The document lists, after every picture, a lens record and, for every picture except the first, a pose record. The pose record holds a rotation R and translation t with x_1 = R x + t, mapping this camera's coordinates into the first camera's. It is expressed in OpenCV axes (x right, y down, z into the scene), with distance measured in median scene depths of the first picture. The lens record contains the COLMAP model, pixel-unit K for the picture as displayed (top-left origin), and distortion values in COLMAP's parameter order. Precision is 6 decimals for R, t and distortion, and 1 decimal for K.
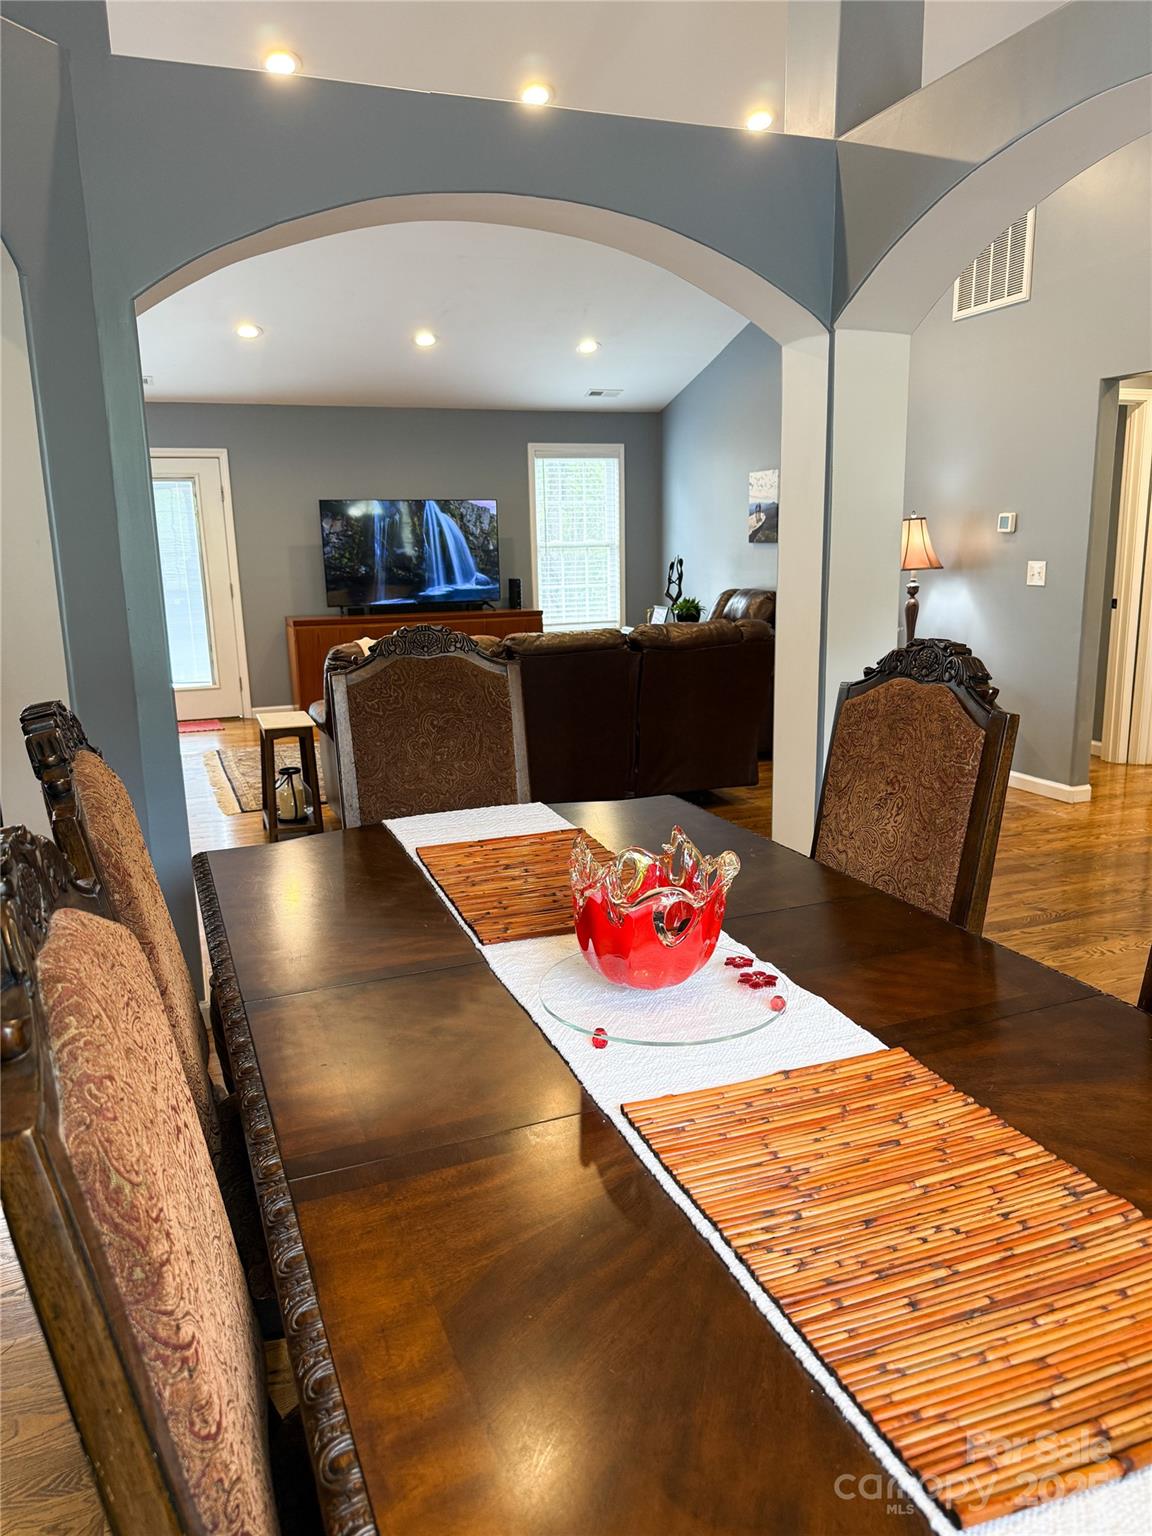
lens RADIAL K [[1066.0, 0, 577.6], [0, 1066.0, 794.5], [0, 0, 1]] dist [0.077732, -0.111901]
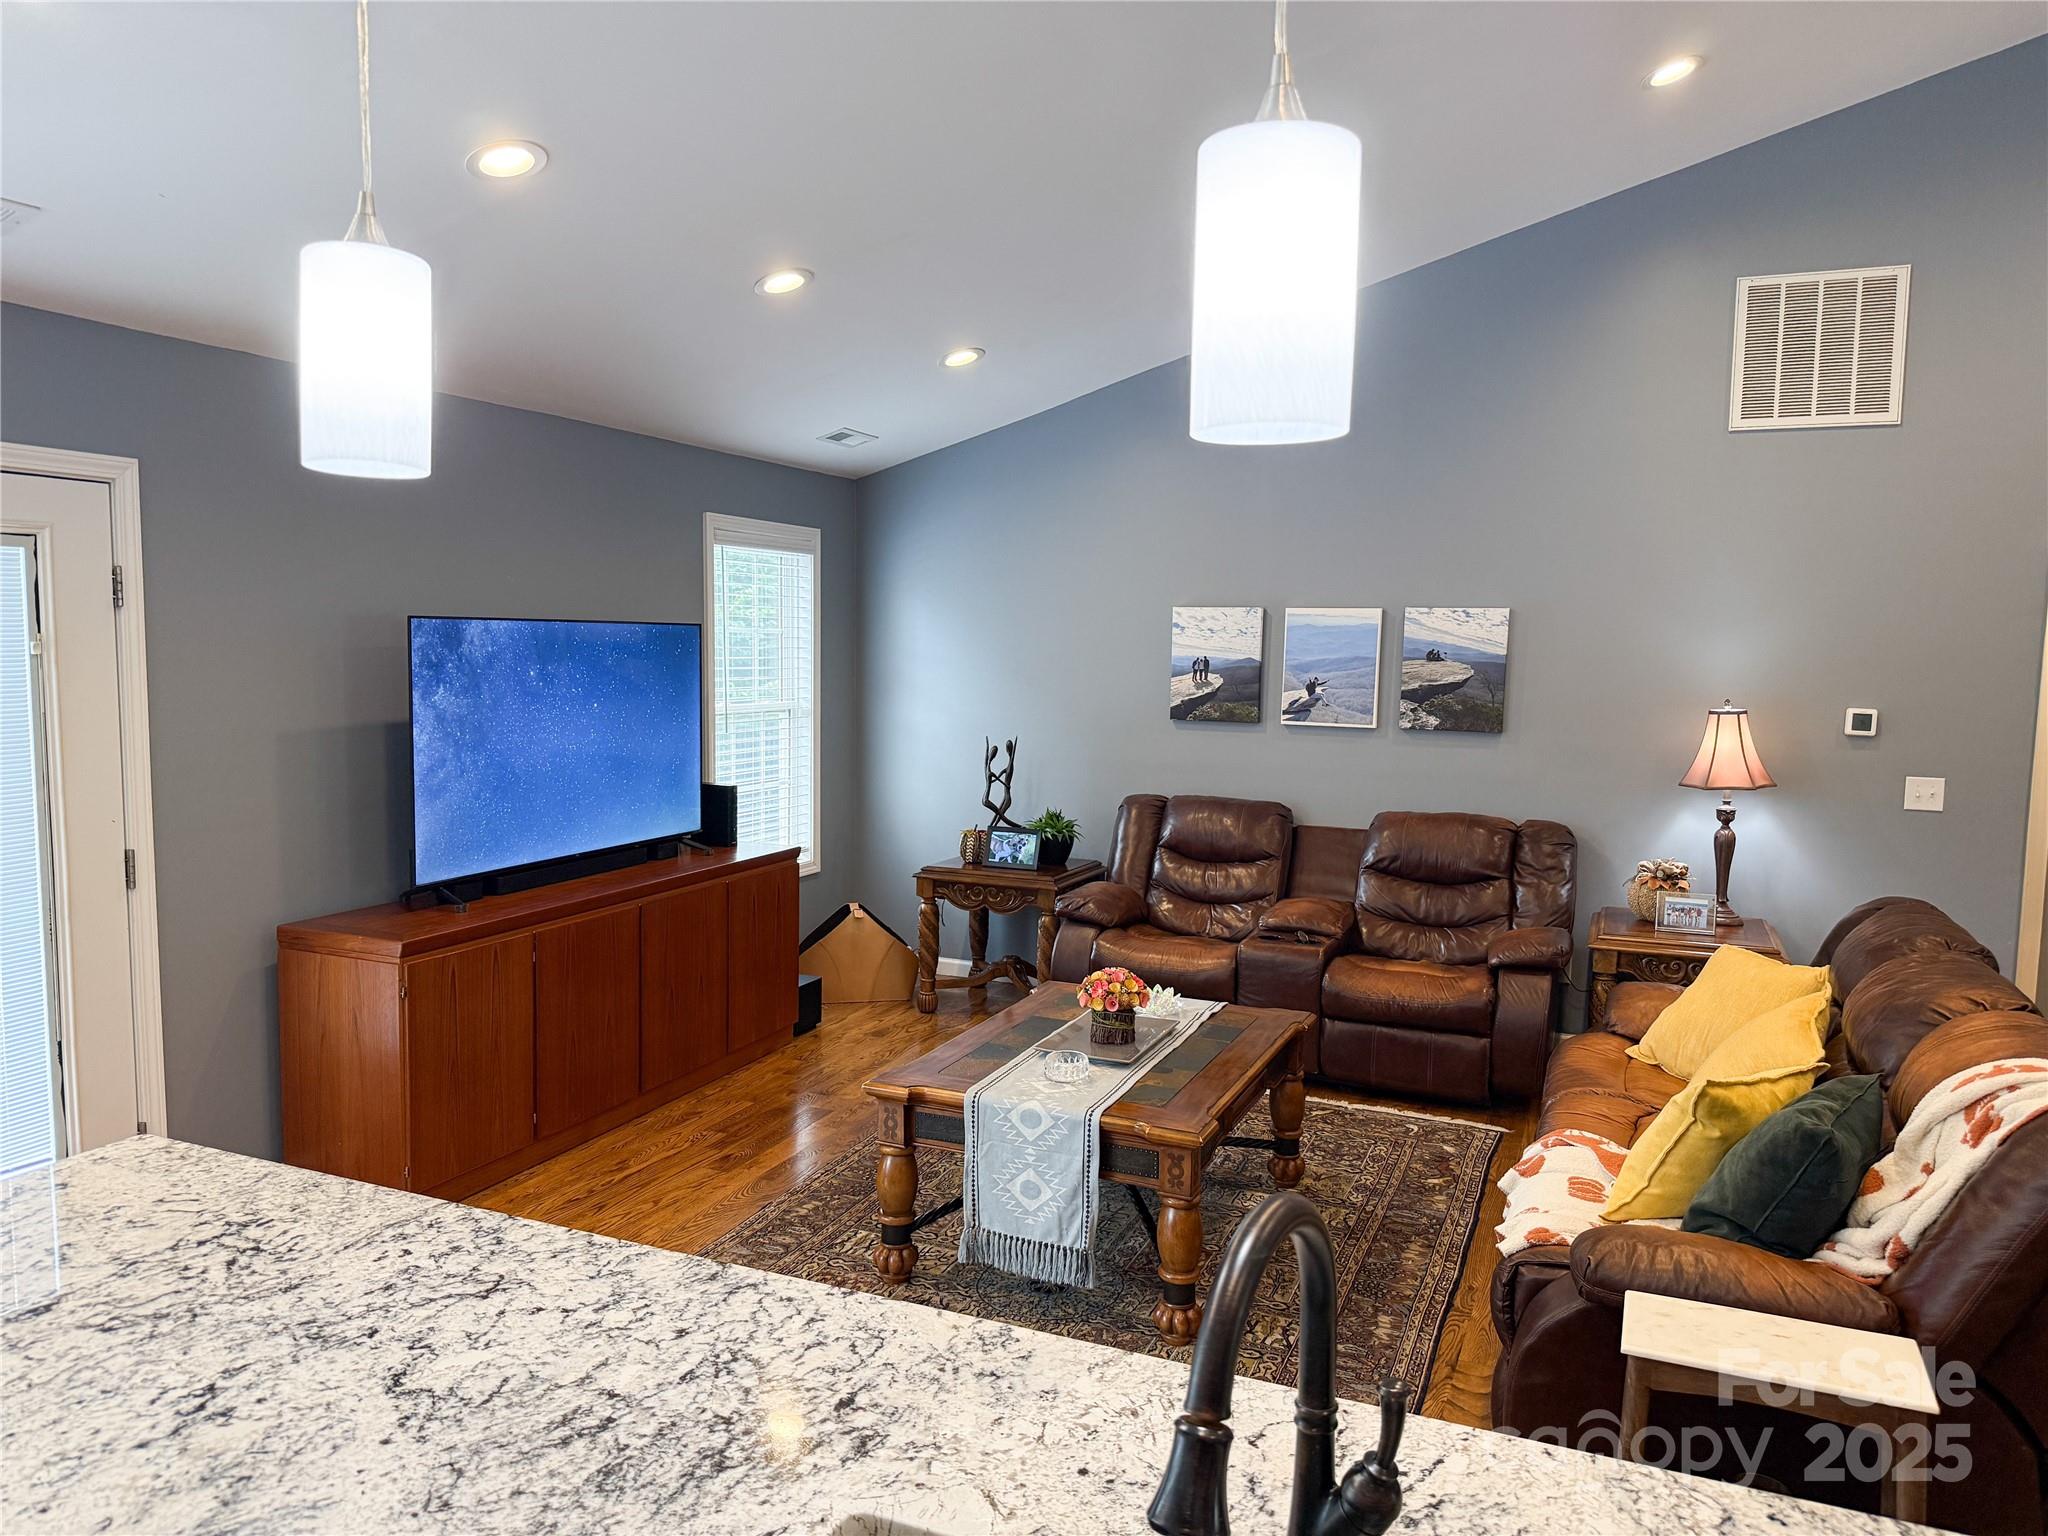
lens RADIAL K [[1434.7, 0, 1027.7], [0, 1434.7, 754.5], [0, 0, 1]] dist [0.094946, -0.114146]
pose [[0.693338, -0.026248, 0.720134, -0.740918], [0.135378, 0.986288, -0.094391, -0.235814], [-0.707782, 0.162935, 0.687384, 0.798008]]
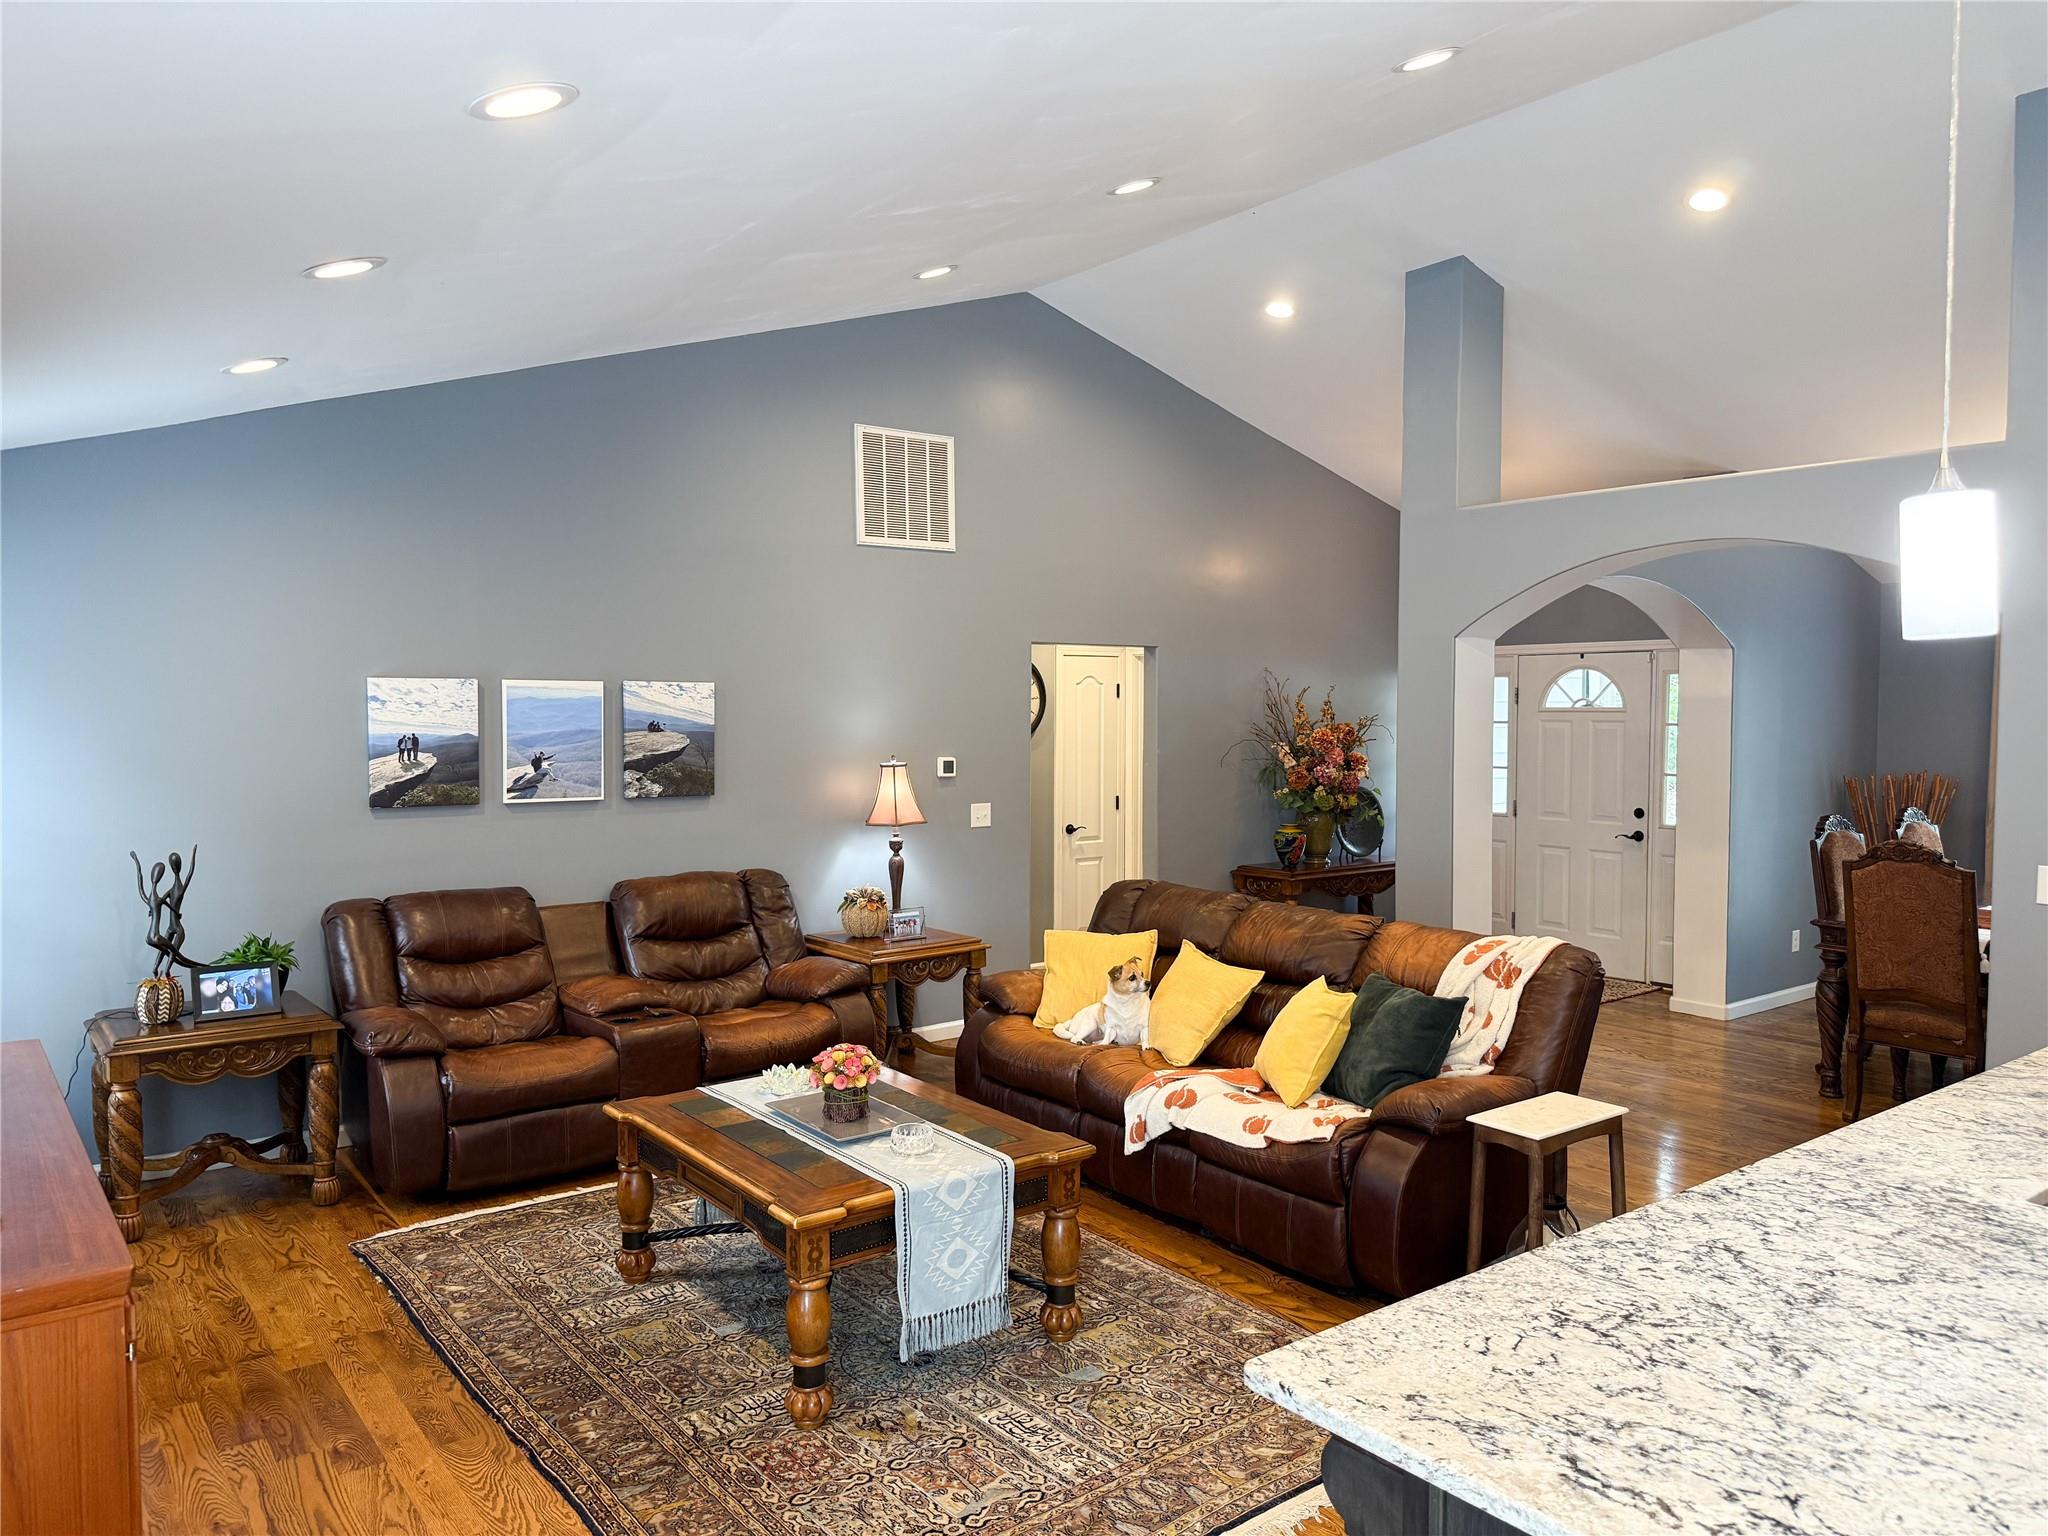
lens RADIAL K [[1439.5, 0, 1025.1], [0, 1439.5, 755.3], [0, 0, 1]] dist [0.088369, -0.125621]
pose [[-0.289324, -0.013586, 0.957135, -0.936081], [0.226923, 0.970423, 0.082369, -0.385361], [-0.929945, 0.241027, -0.277684, 1.405958]]
